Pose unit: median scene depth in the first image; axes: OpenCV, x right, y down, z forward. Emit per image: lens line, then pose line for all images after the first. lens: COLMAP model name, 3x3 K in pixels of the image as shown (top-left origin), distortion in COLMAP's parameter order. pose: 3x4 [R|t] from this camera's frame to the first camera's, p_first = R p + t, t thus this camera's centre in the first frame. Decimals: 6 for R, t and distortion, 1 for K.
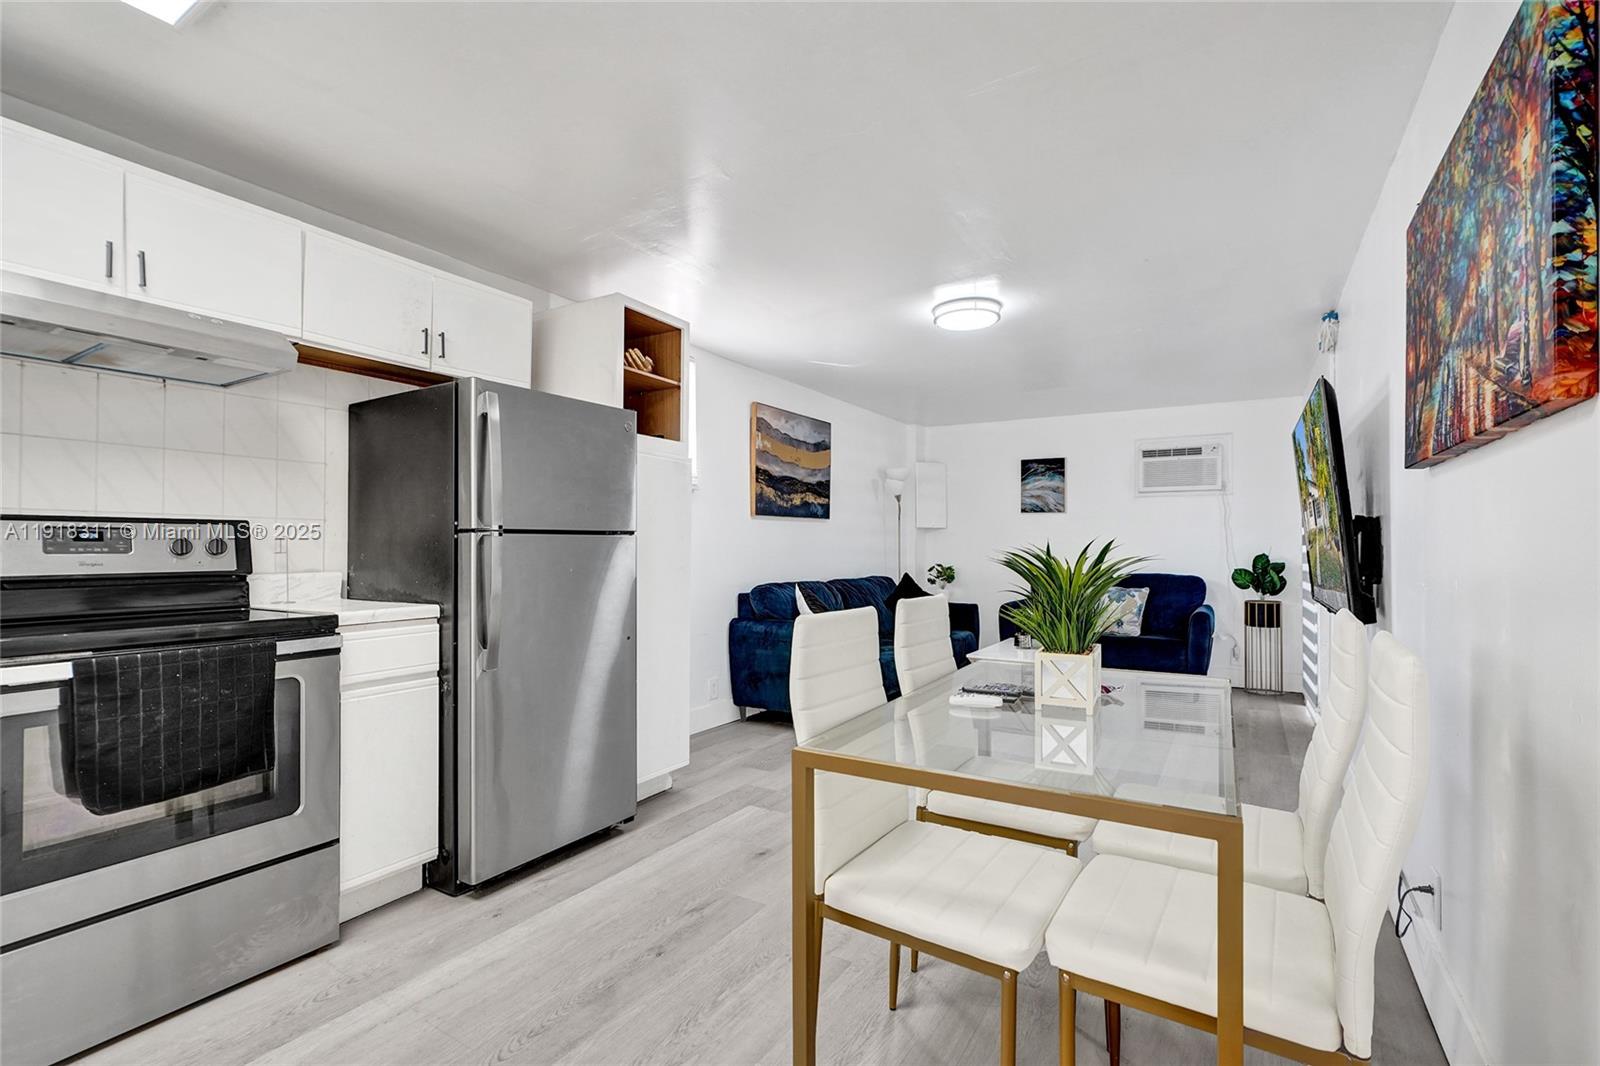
lens RADIAL K [[722.7, 0, 799.5], [0, 722.7, 538.5], [0, 0, 1]] dist [-0.005208, 0.001165]
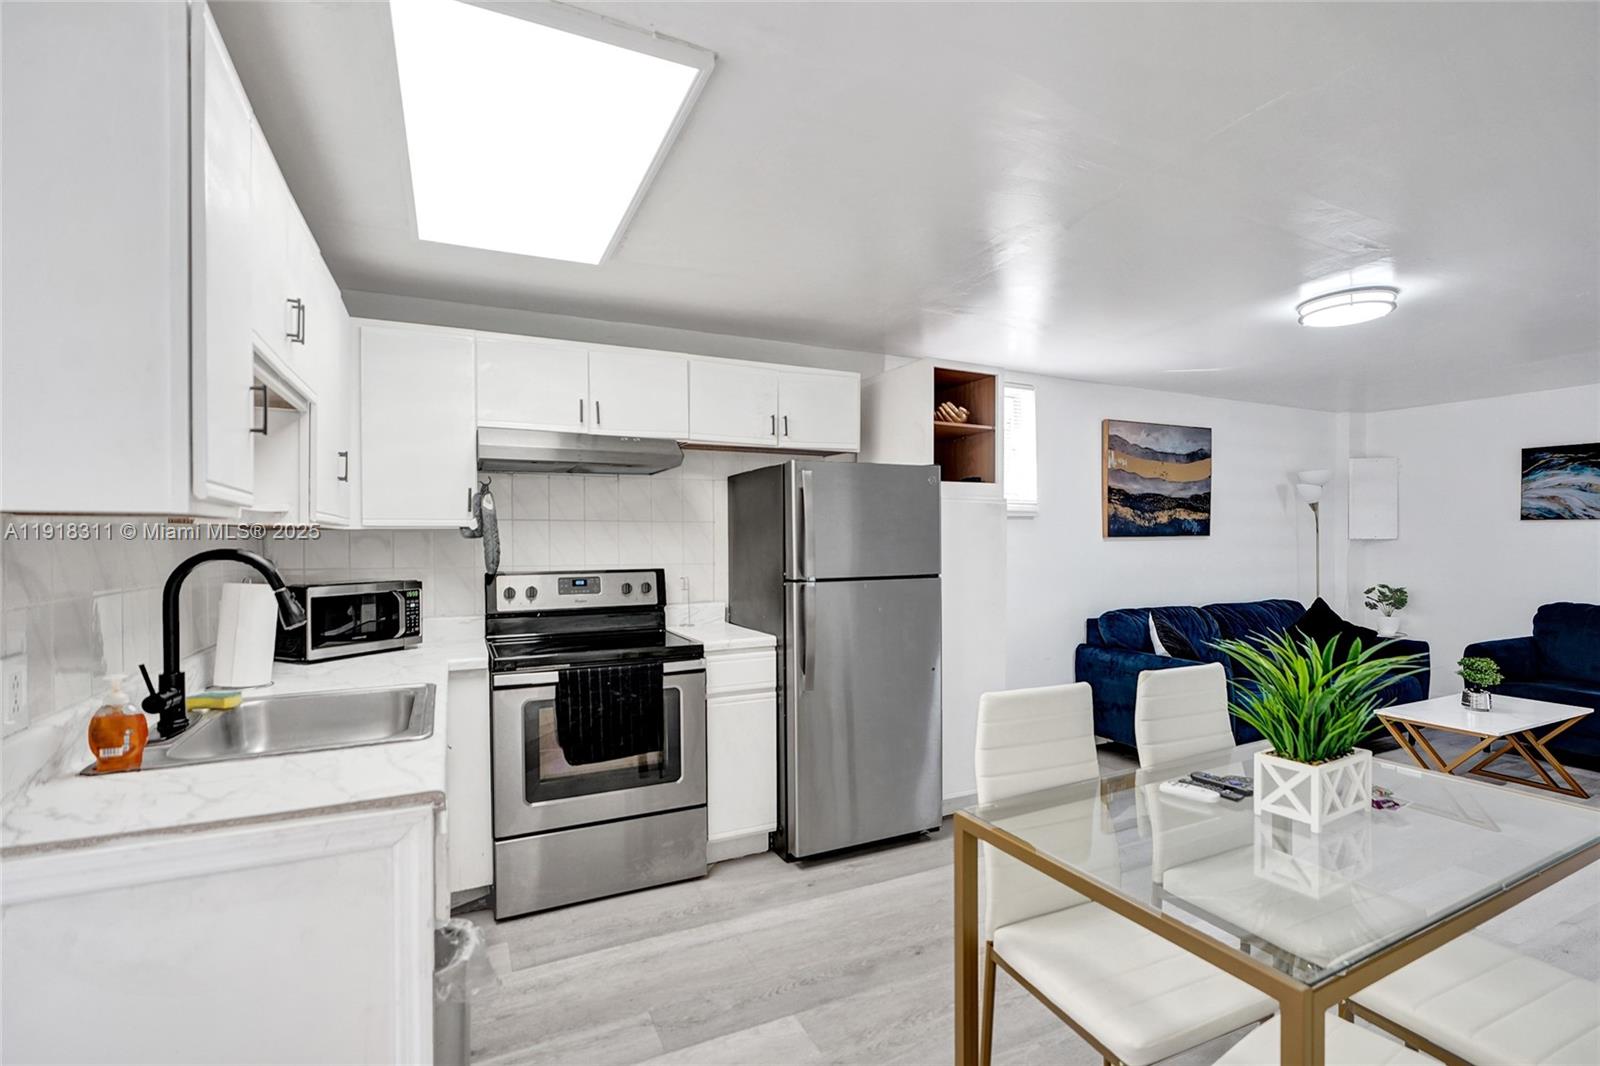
lens RADIAL K [[728.6, 0, 802.2], [0, 728.6, 545.6], [0, 0, 1]] dist [-0.004525, 0.000460]
pose [[0.844998, 0.001955, -0.534766, 0.165621], [0.011221, 0.999708, 0.021385, -0.068090], [0.534652, -0.024071, 0.844729, -0.050836]]
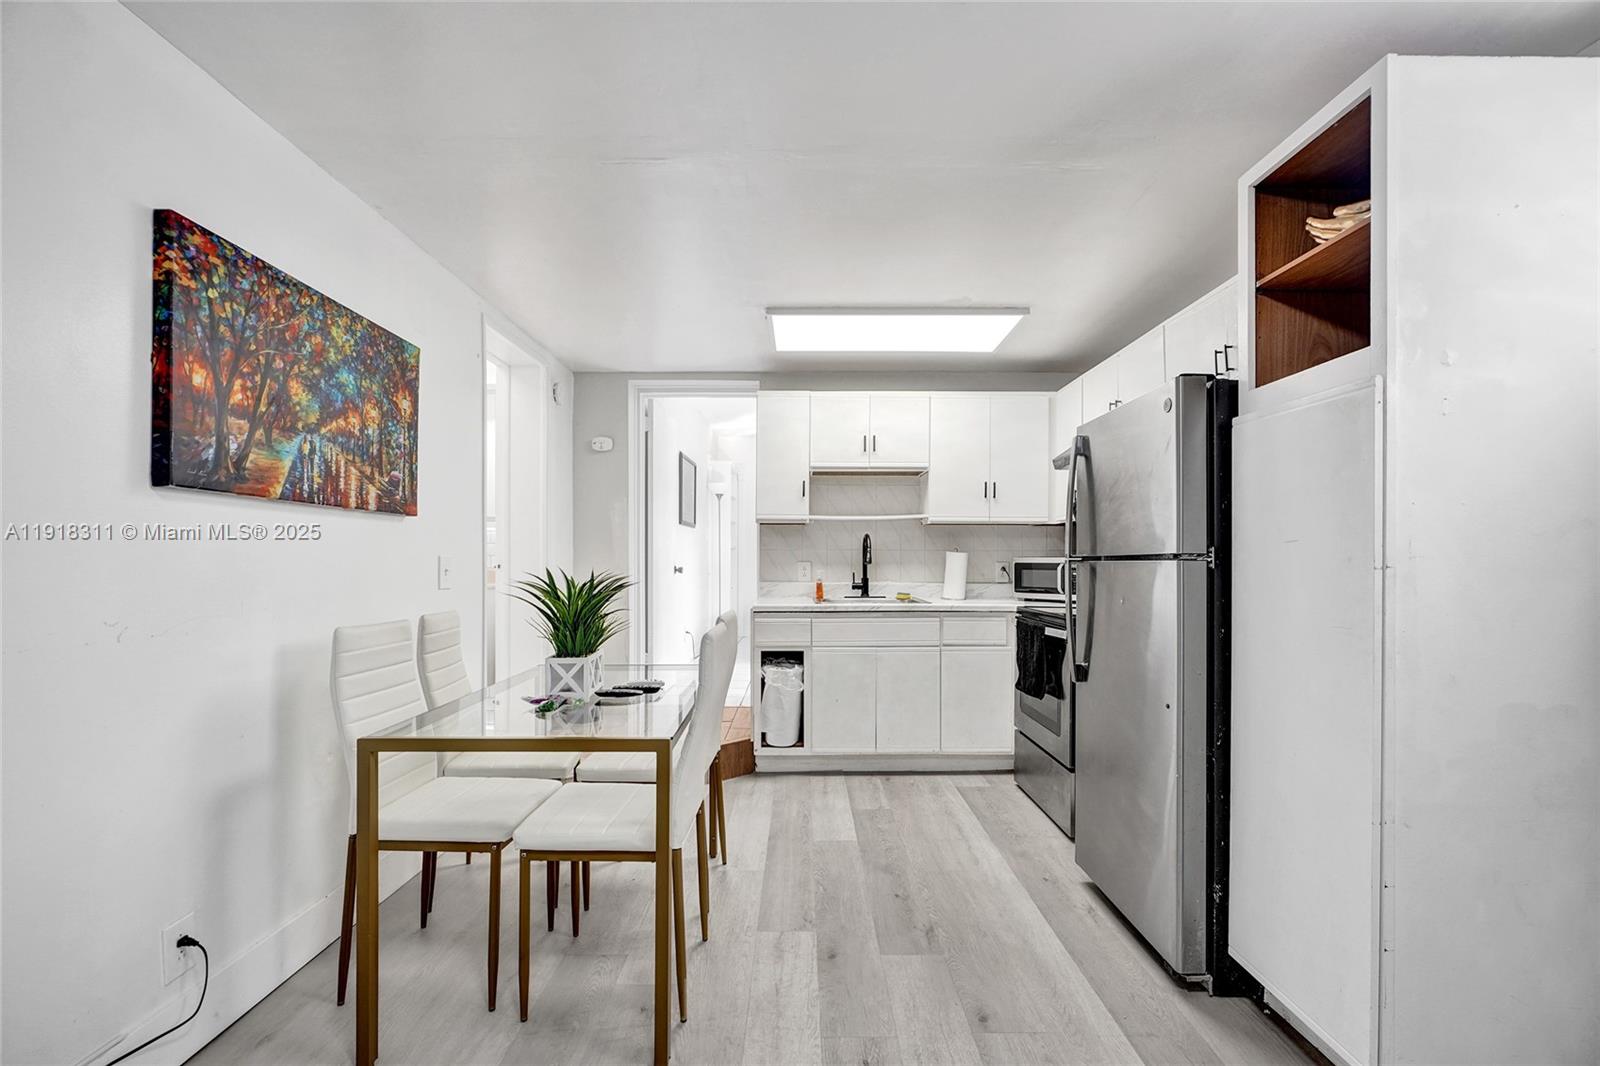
lens RADIAL K [[721.3, 0, 799.5], [0, 721.3, 561.8], [0, 0, 1]] dist [-0.001815, 0.000418]
pose [[-0.852808, -0.002884, -0.522217, 0.364192], [0.003395, 0.999933, -0.011066, 0.003173], [0.522214, -0.011210, -0.852741, 1.185983]]
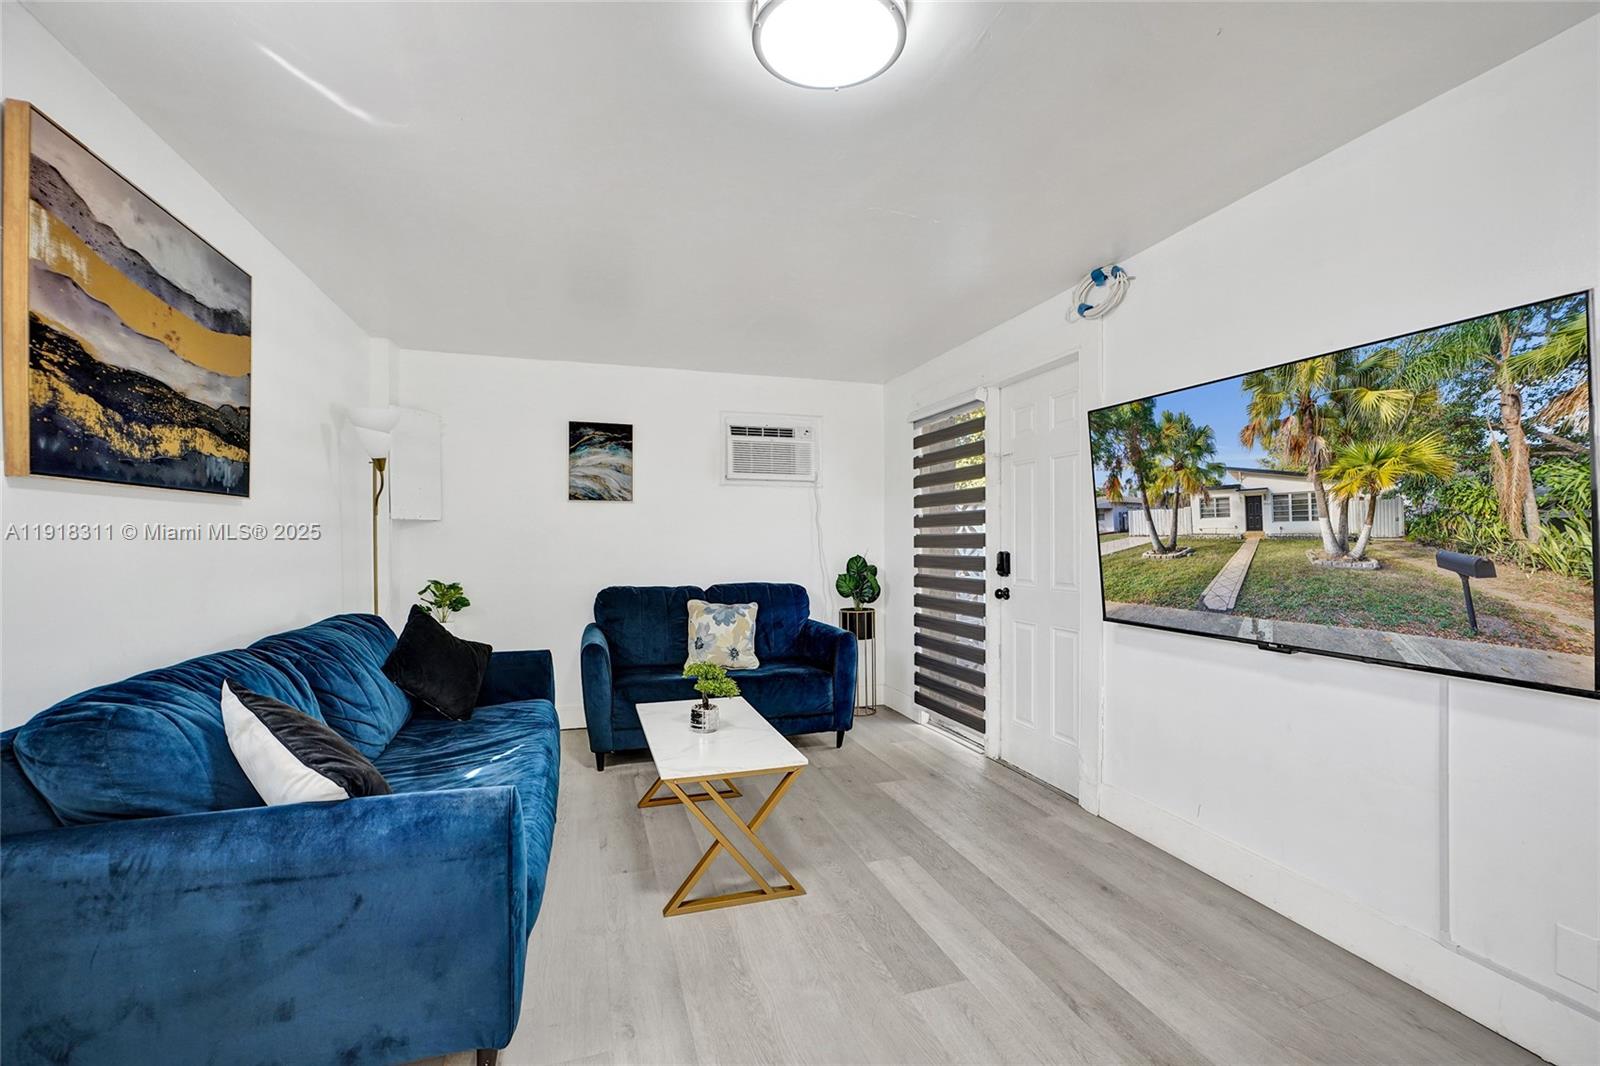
lens RADIAL K [[710.8, 0, 803.3], [0, 710.8, 546.5], [0, 0, 1]] dist [-0.008303, 0.000652]
pose [[0.655998, -0.011860, 0.754669, -0.104548], [-0.006589, 0.999748, 0.021439, -0.015032], [-0.754734, -0.019036, 0.655755, 0.808820]]
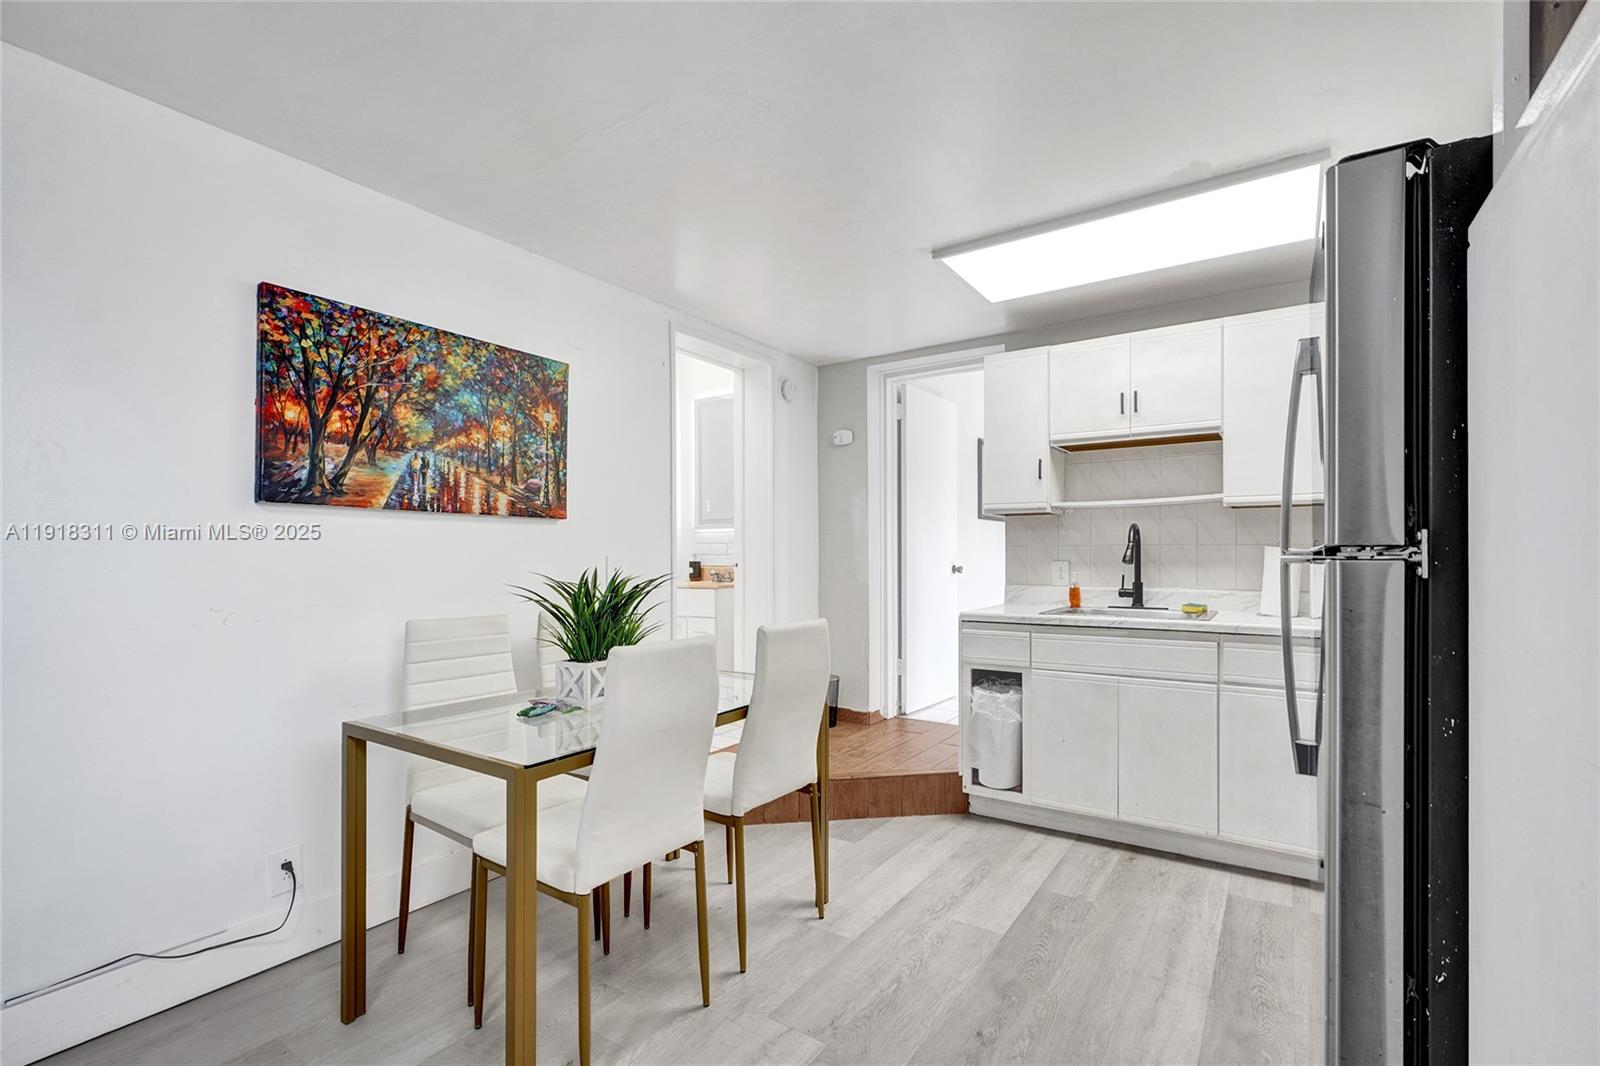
lens RADIAL K [[718.4, 0, 796.2], [0, 718.4, 560.3], [0, 0, 1]] dist [-0.009853, 0.000232]
pose [[-0.998619, -0.002034, 0.052492, -0.008011], [-0.002572, 0.999945, -0.010192, -0.000091], [-0.052468, -0.010313, -0.998569, 1.131244]]
